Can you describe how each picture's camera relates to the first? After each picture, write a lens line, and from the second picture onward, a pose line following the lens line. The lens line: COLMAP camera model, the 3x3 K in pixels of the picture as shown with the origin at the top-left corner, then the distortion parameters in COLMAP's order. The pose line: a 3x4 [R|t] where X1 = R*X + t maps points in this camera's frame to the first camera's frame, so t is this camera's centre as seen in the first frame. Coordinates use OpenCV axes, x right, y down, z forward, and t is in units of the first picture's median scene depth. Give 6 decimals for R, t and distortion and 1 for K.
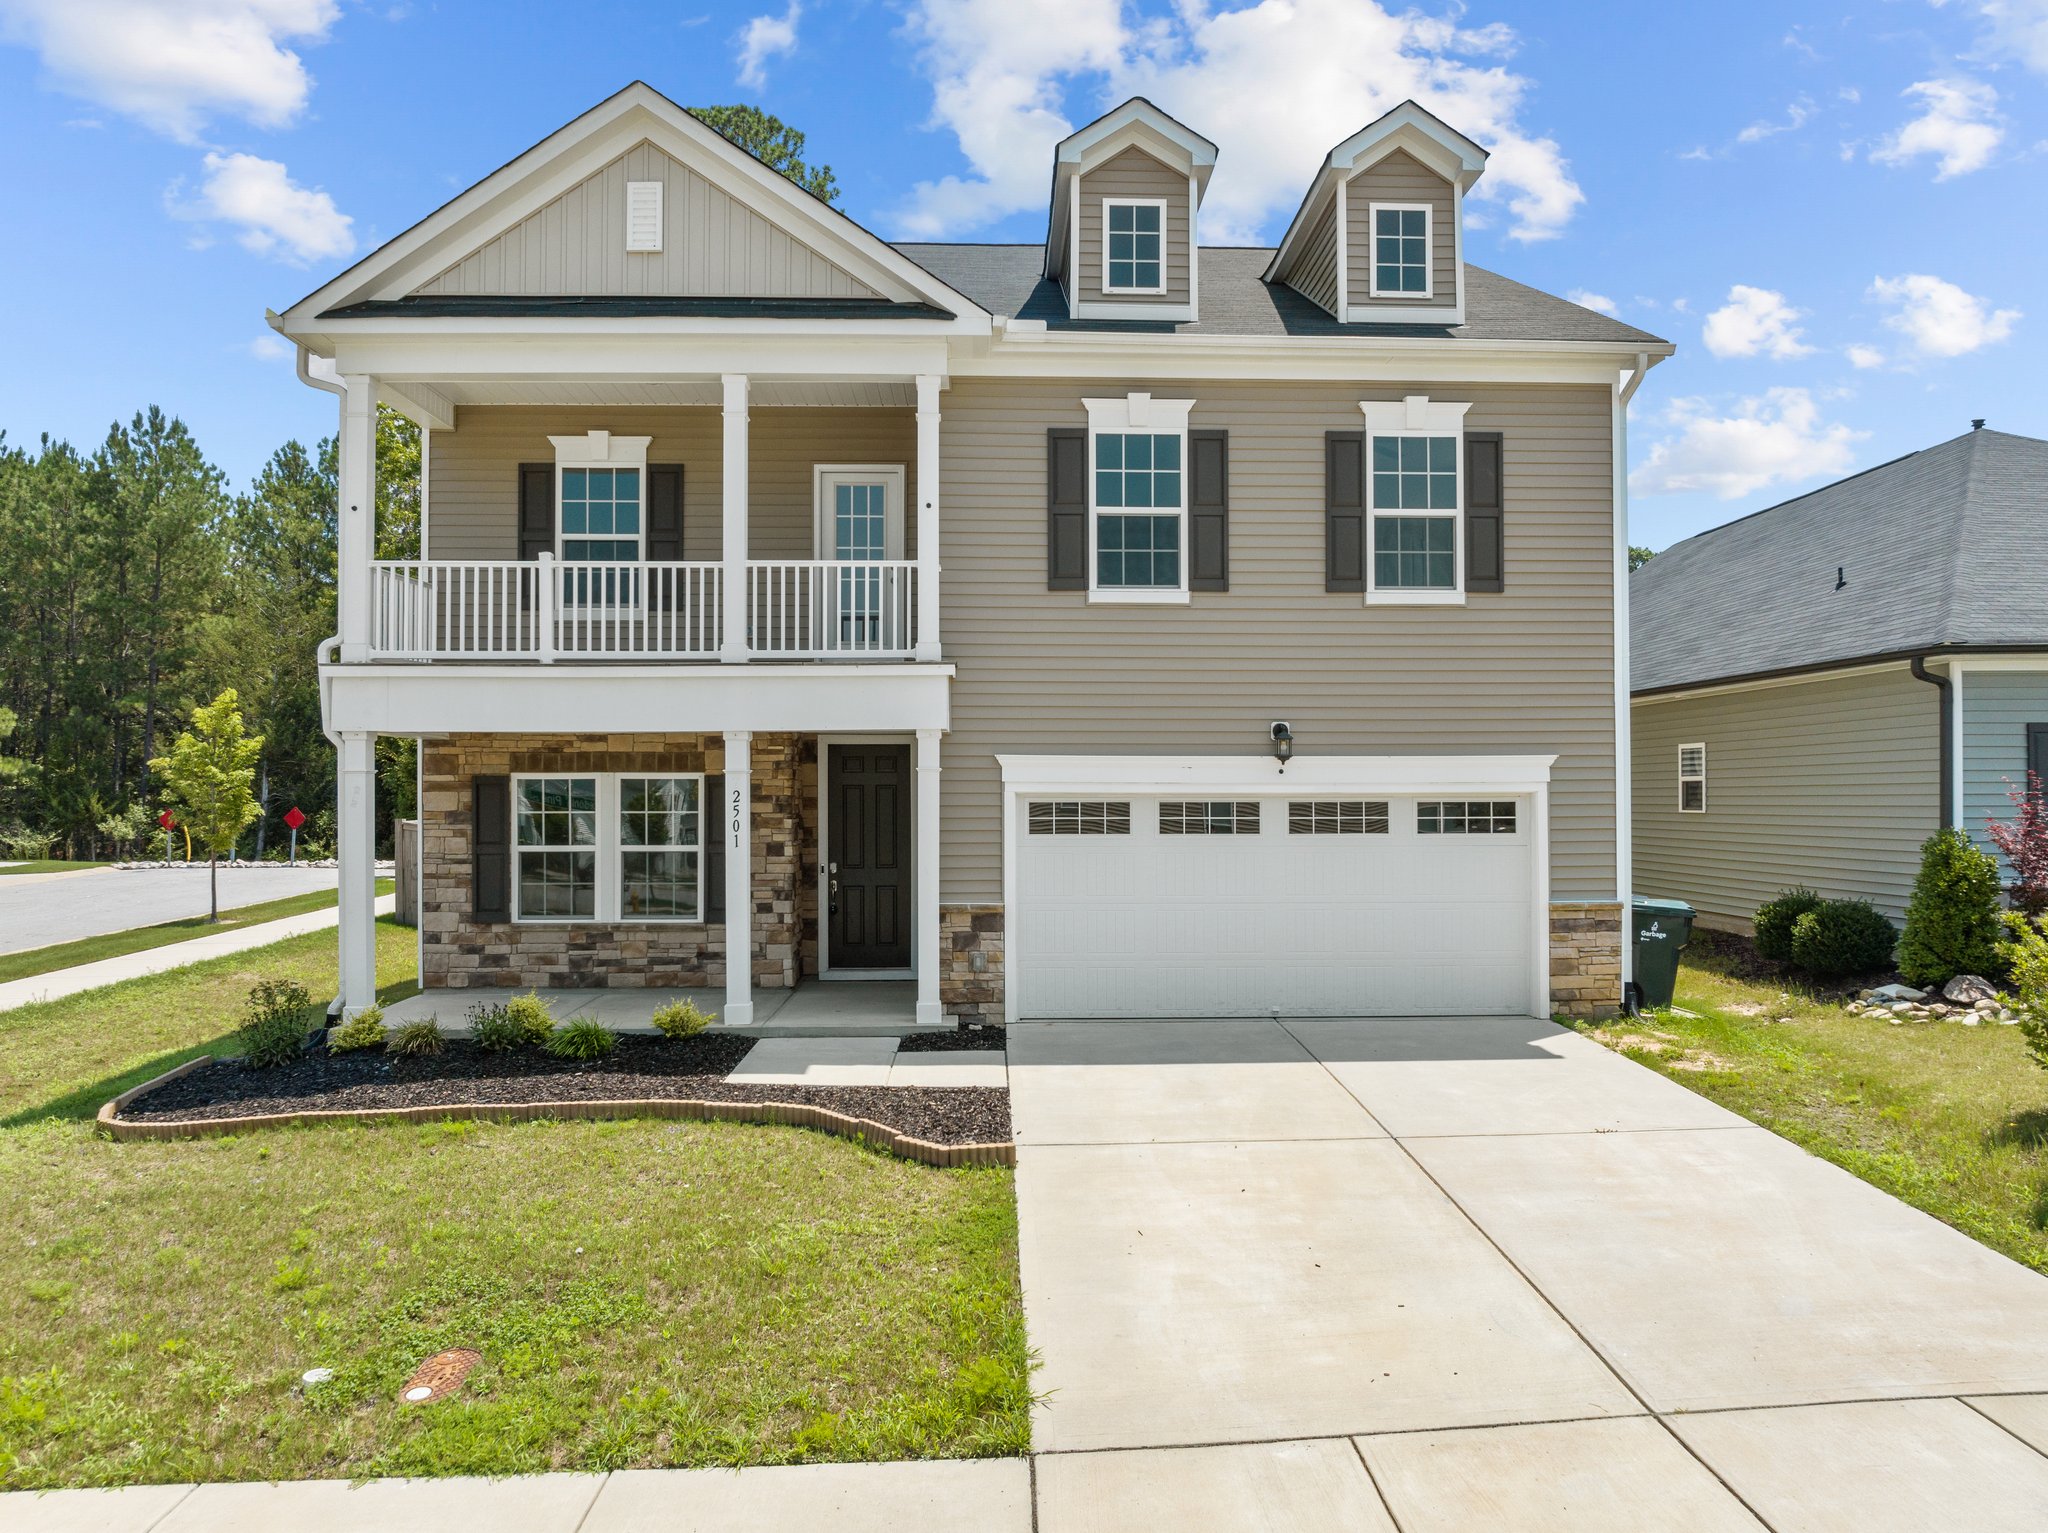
lens RADIAL K [[1446.4, 0, 1039.5], [0, 1446.4, 797.2], [0, 0, 1]] dist [-0.045821, 0.013764]
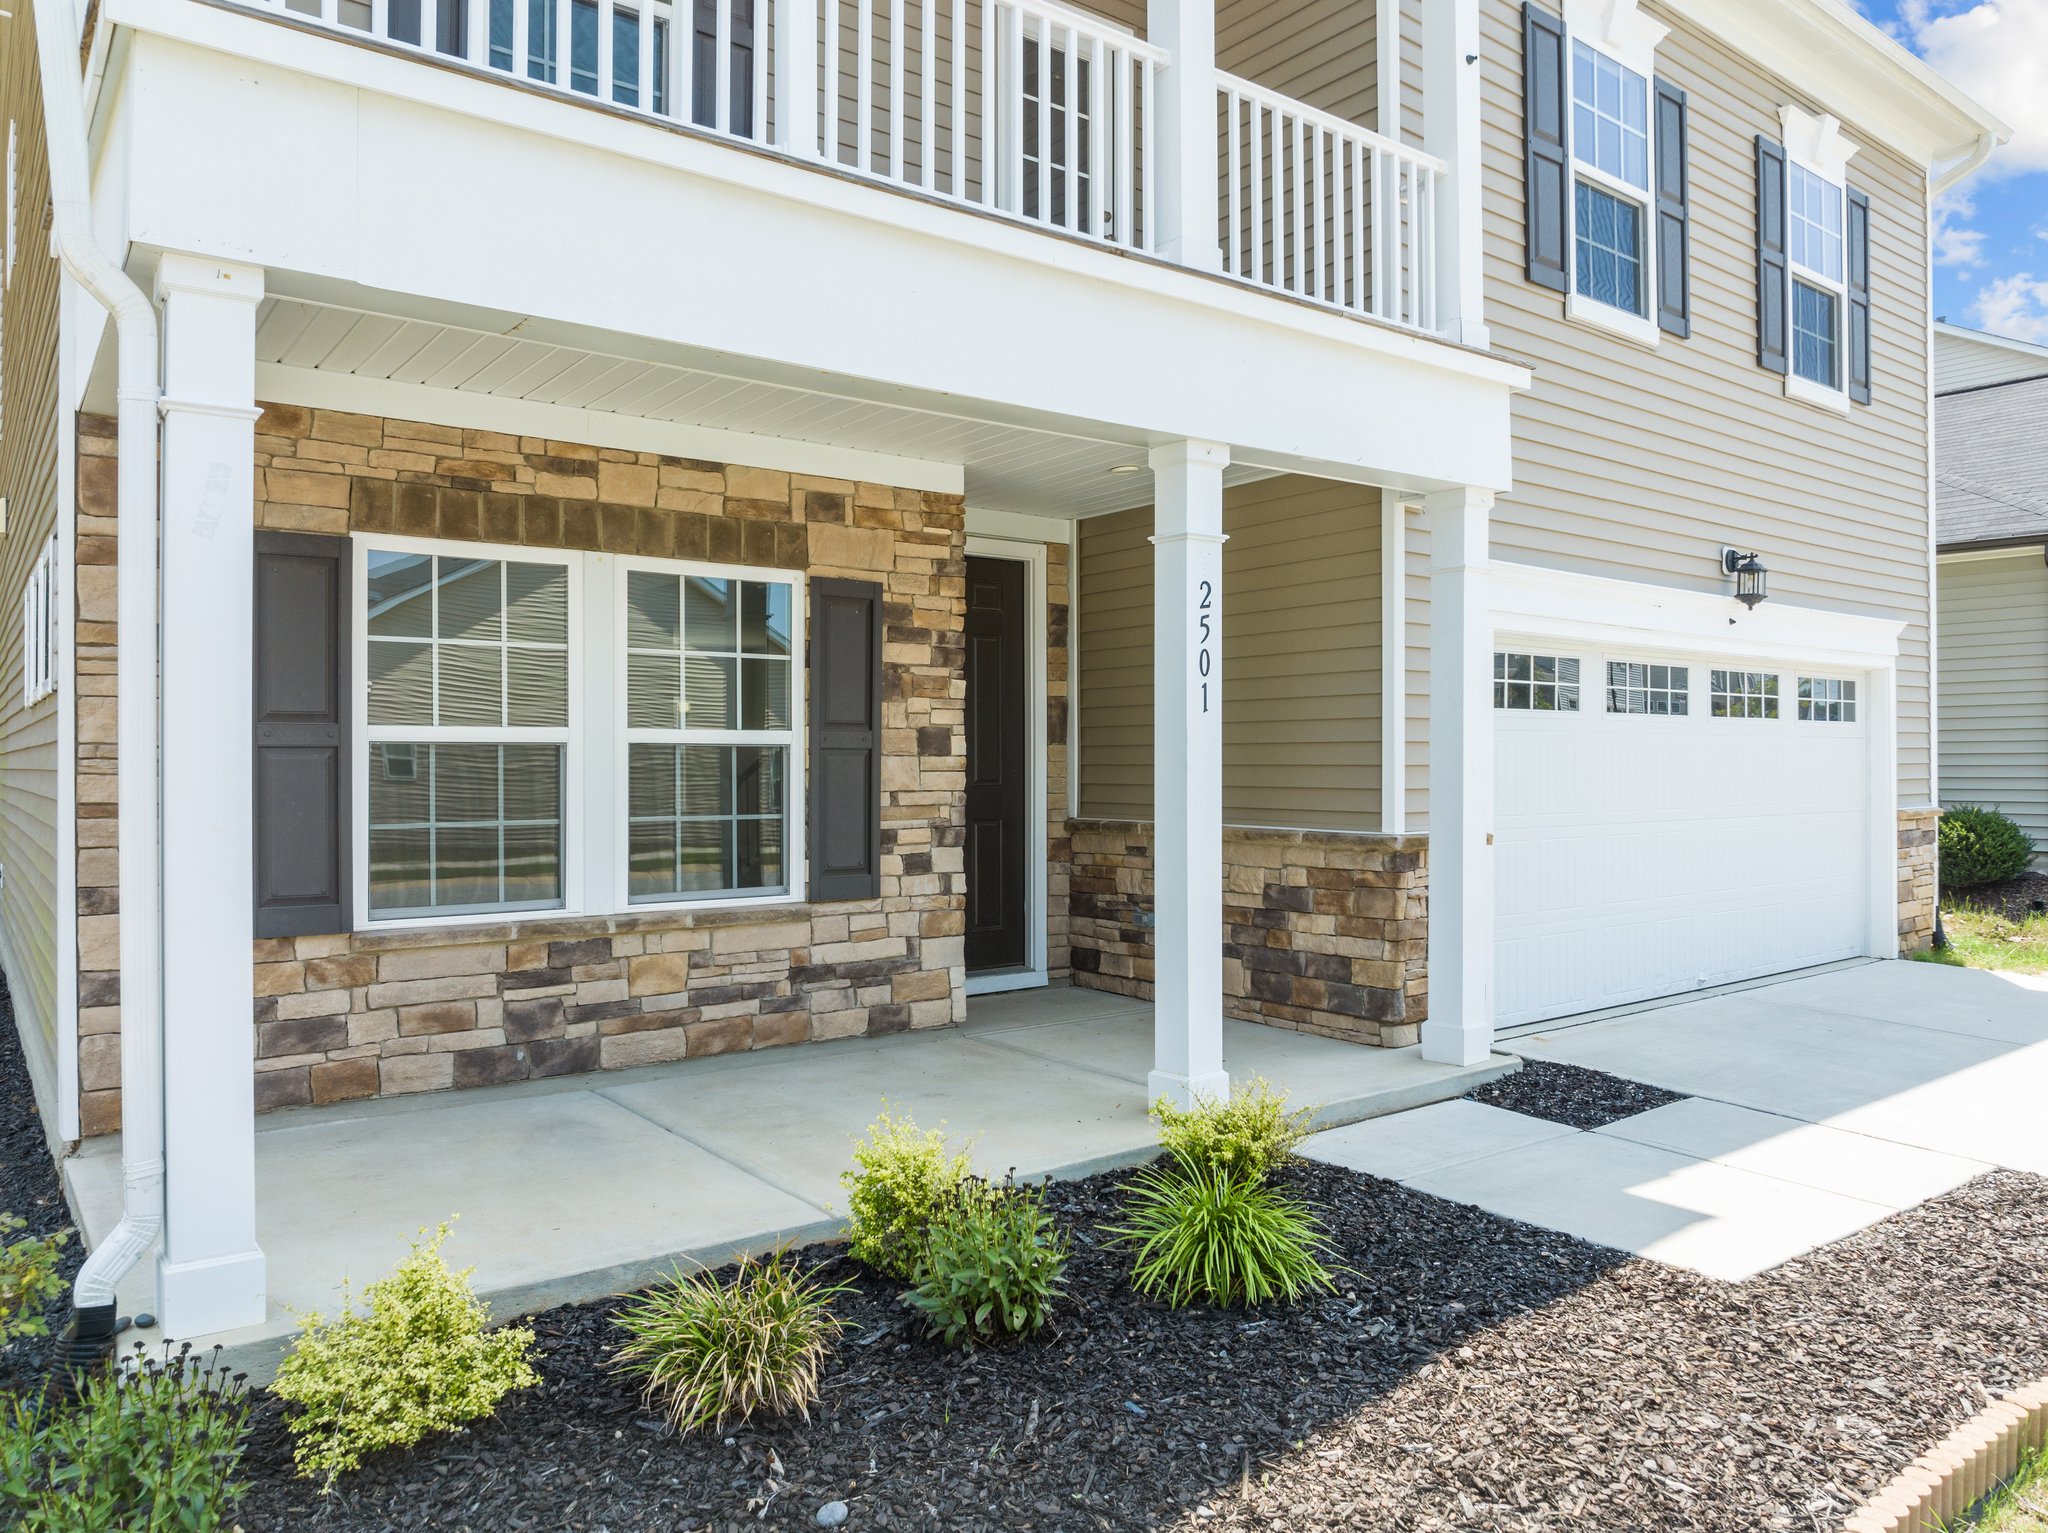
lens RADIAL K [[1446.4, 0, 1042.9], [0, 1446.4, 769.3], [0, 0, 1]] dist [-0.045821, 0.013764]
pose [[0.810849, -0.002587, 0.585250, -0.477340], [0.000076, 0.999991, 0.004315, 0.047367], [-0.585256, -0.003454, 0.810842, 0.641923]]
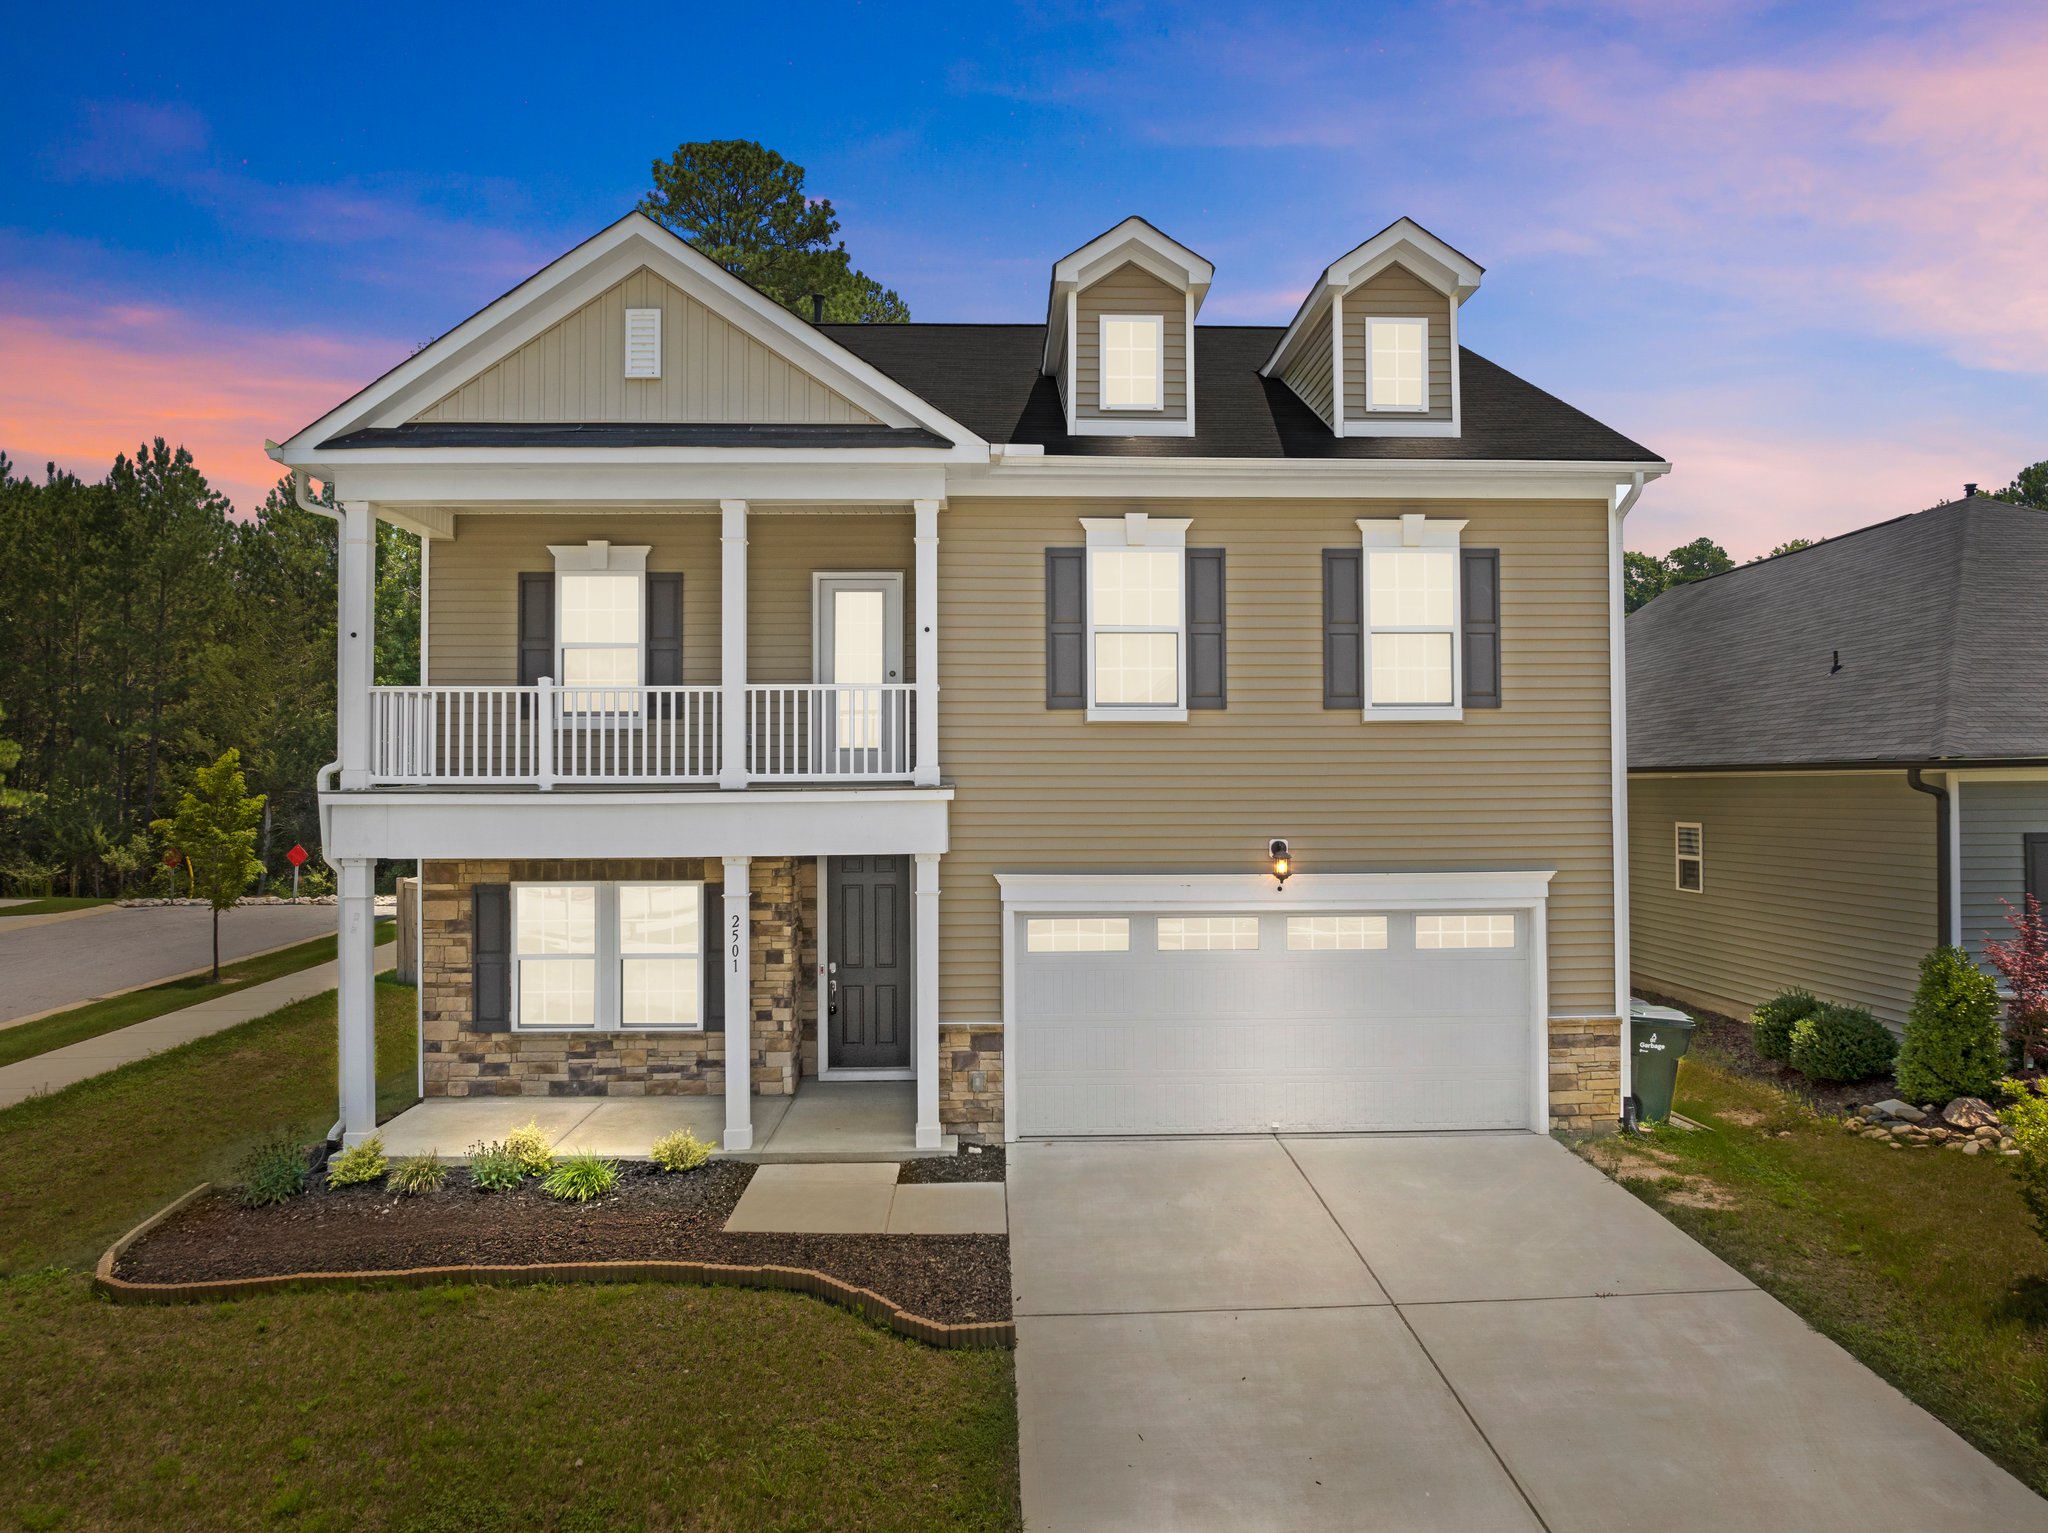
lens RADIAL K [[1446.4, 0, 1041.4], [0, 1446.4, 768.2], [0, 0, 1]] dist [-0.045821, 0.013764]
pose [[0.999995, -0.003267, -0.000100, 0.002487], [0.003265, 0.999874, -0.015523, -0.085905], [0.000151, 0.015523, 0.999879, -0.002238]]
